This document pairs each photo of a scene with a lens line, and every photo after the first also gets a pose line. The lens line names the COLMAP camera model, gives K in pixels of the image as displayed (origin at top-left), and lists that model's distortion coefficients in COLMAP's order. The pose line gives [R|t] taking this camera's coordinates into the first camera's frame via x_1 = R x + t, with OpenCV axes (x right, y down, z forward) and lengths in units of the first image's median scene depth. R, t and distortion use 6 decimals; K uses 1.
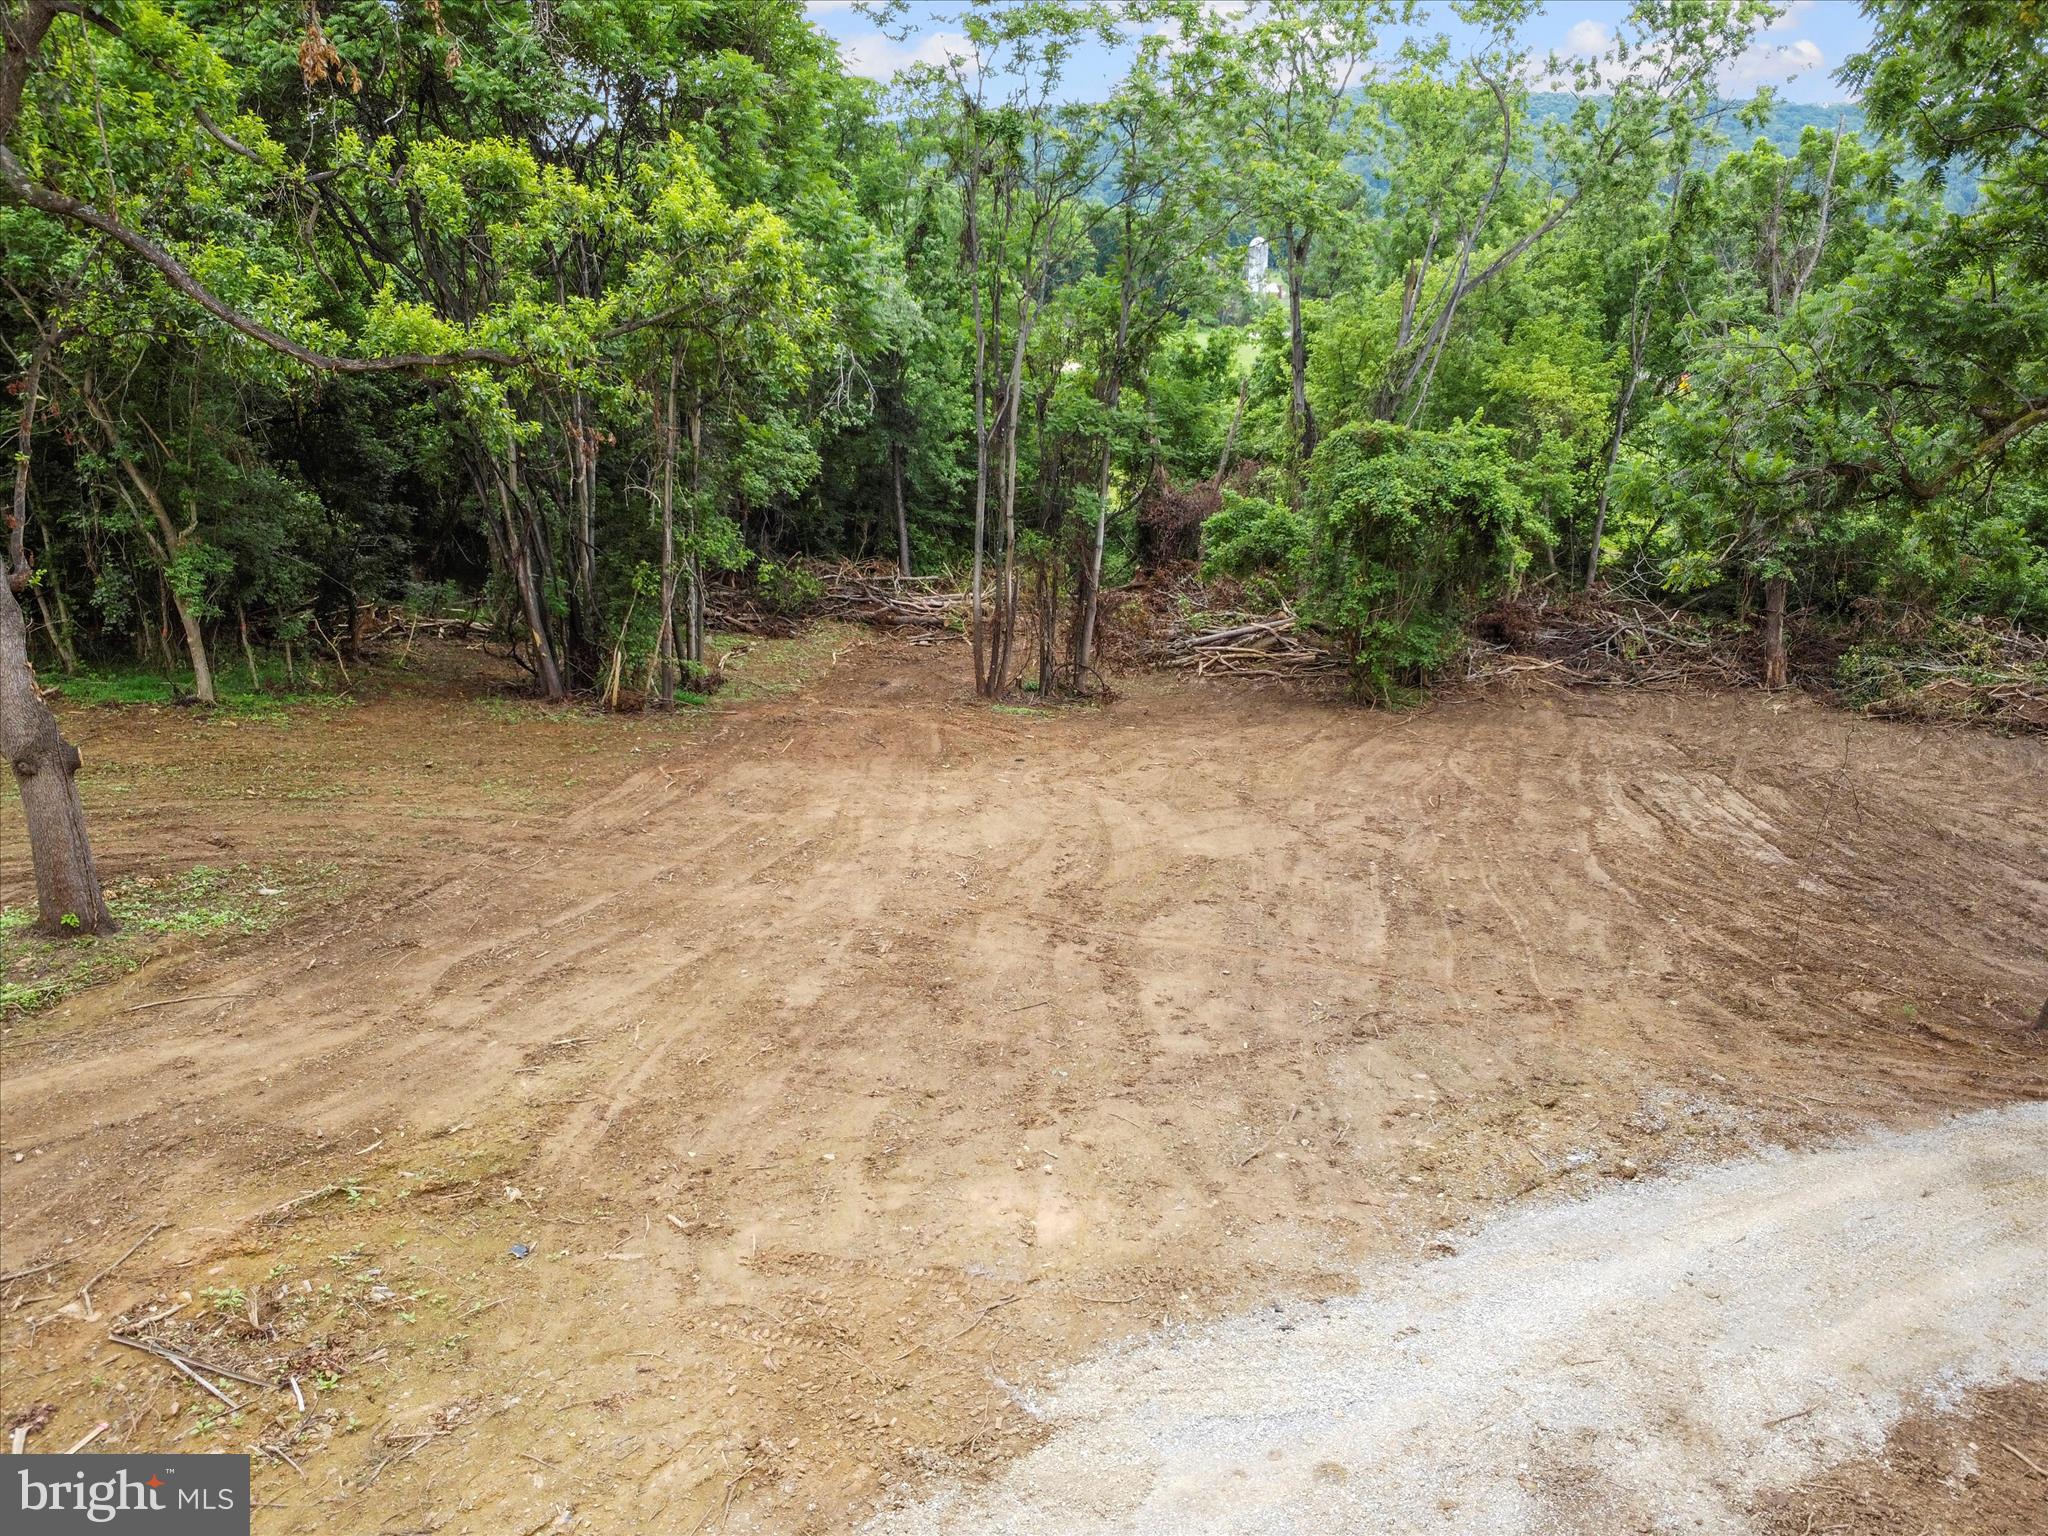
lens RADIAL K [[1504.6, 0, 1030.2], [0, 1504.6, 763.6], [0, 0, 1]] dist [-0.056900, 0.032174]
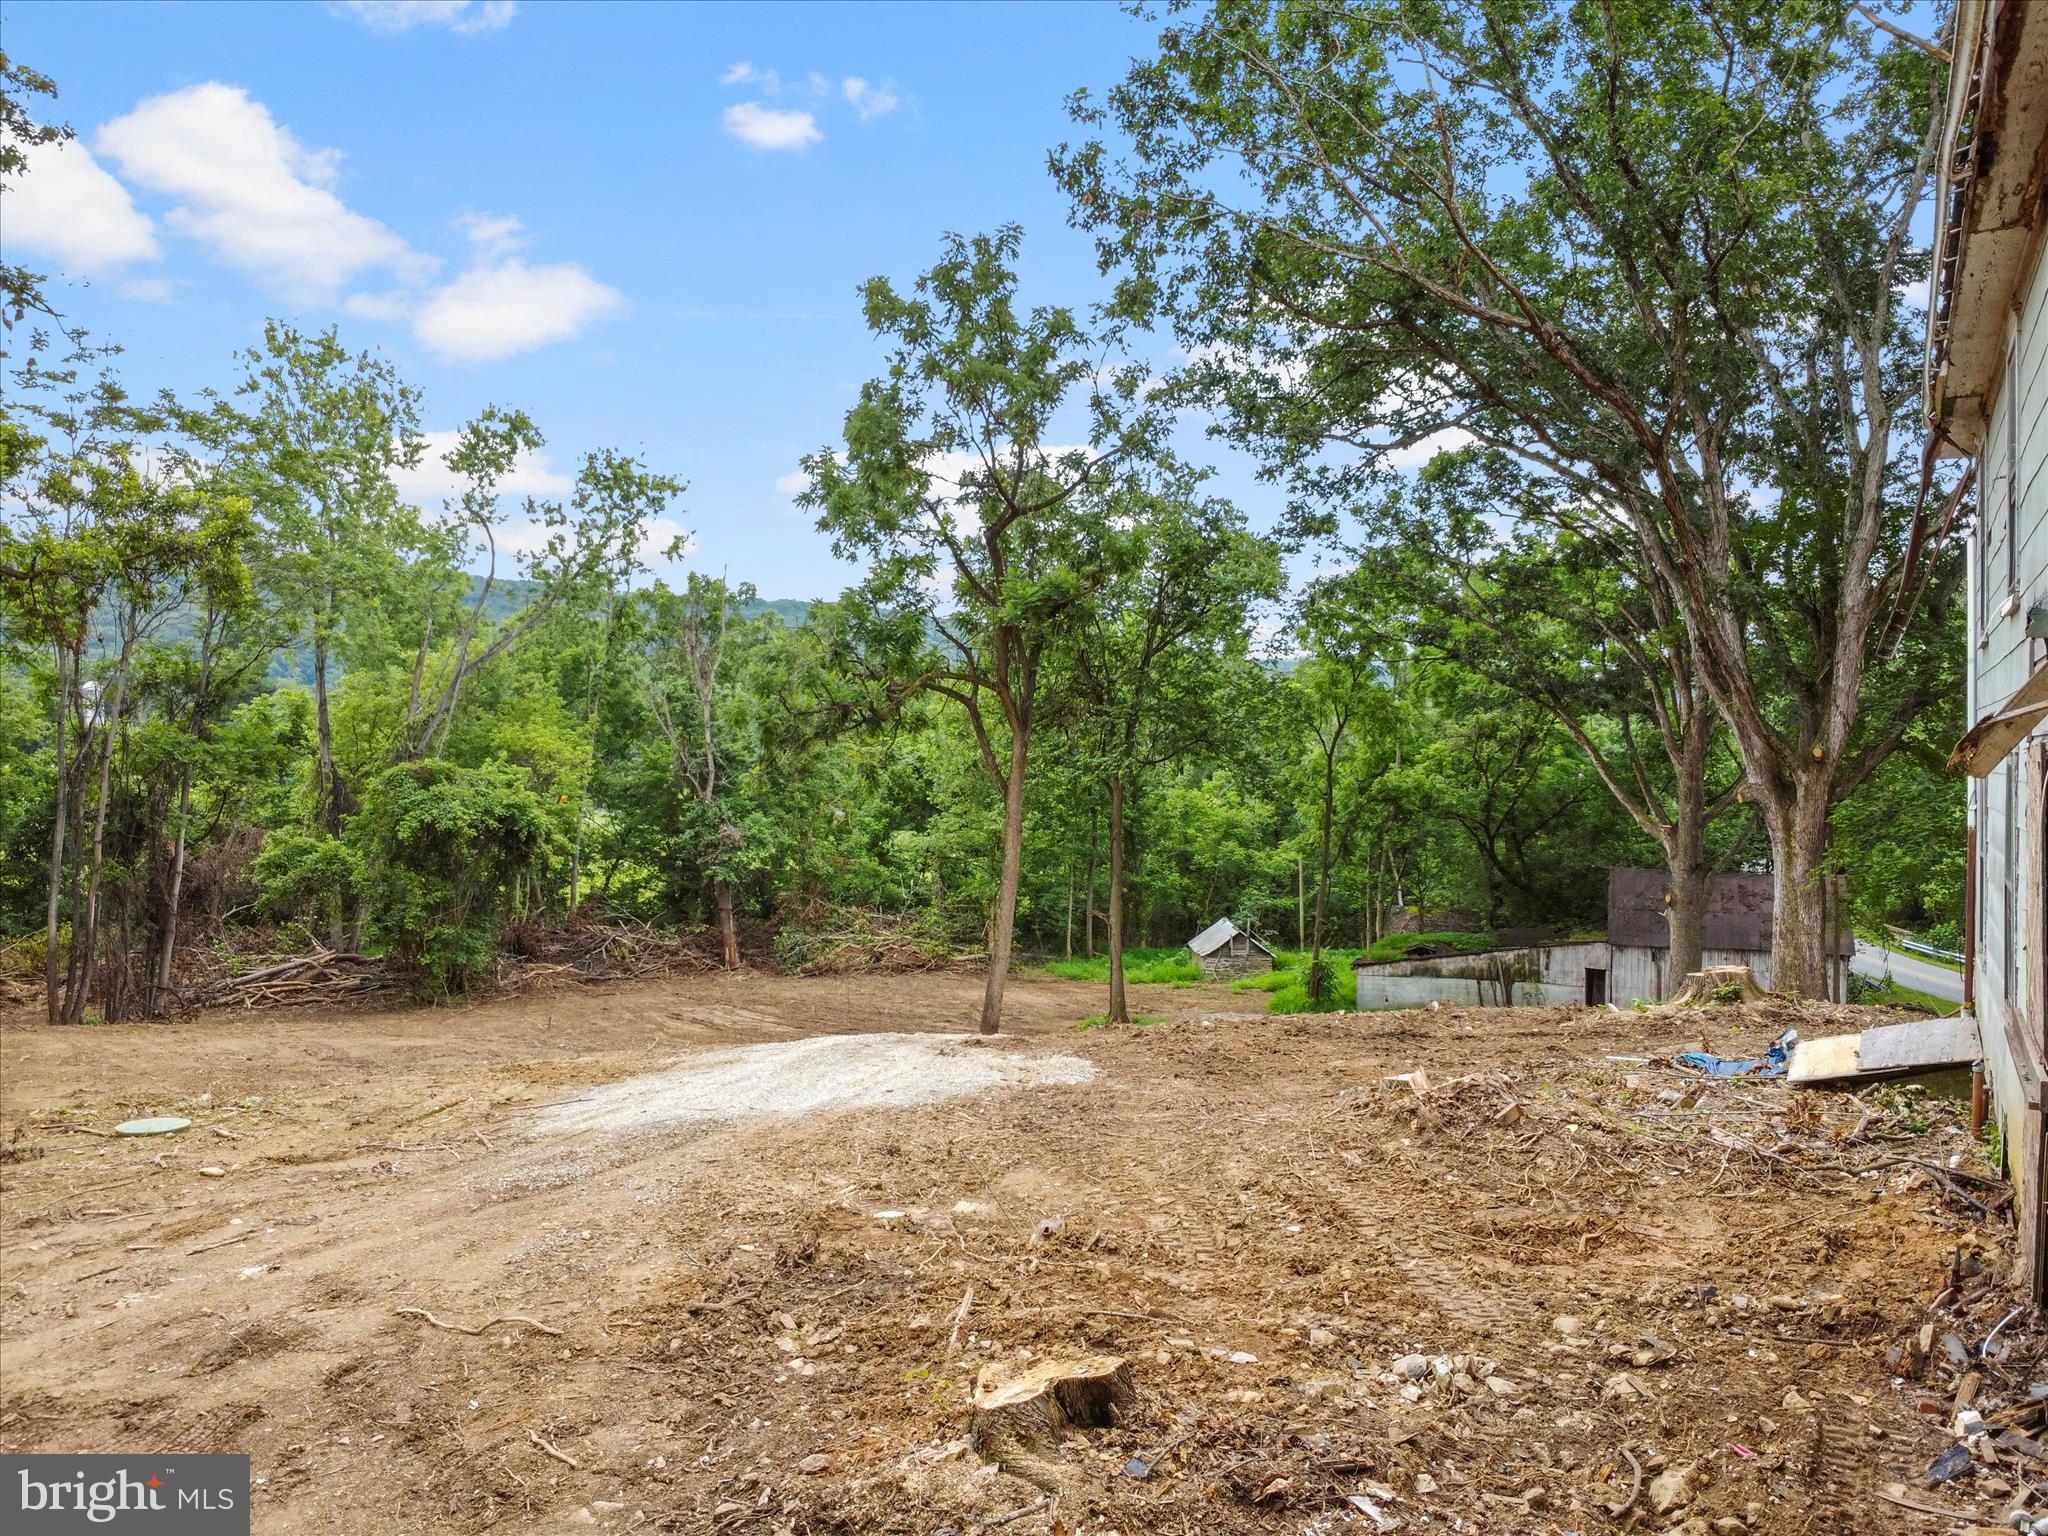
lens RADIAL K [[1504.6, 0, 1018.8], [0, 1504.6, 761.7], [0, 0, 1]] dist [-0.056900, 0.032174]
pose [[0.744364, 0.007793, 0.667728, -0.210065], [0.193083, 0.954709, -0.226385, 0.134054], [-0.639250, 0.297440, 0.709147, -0.162365]]
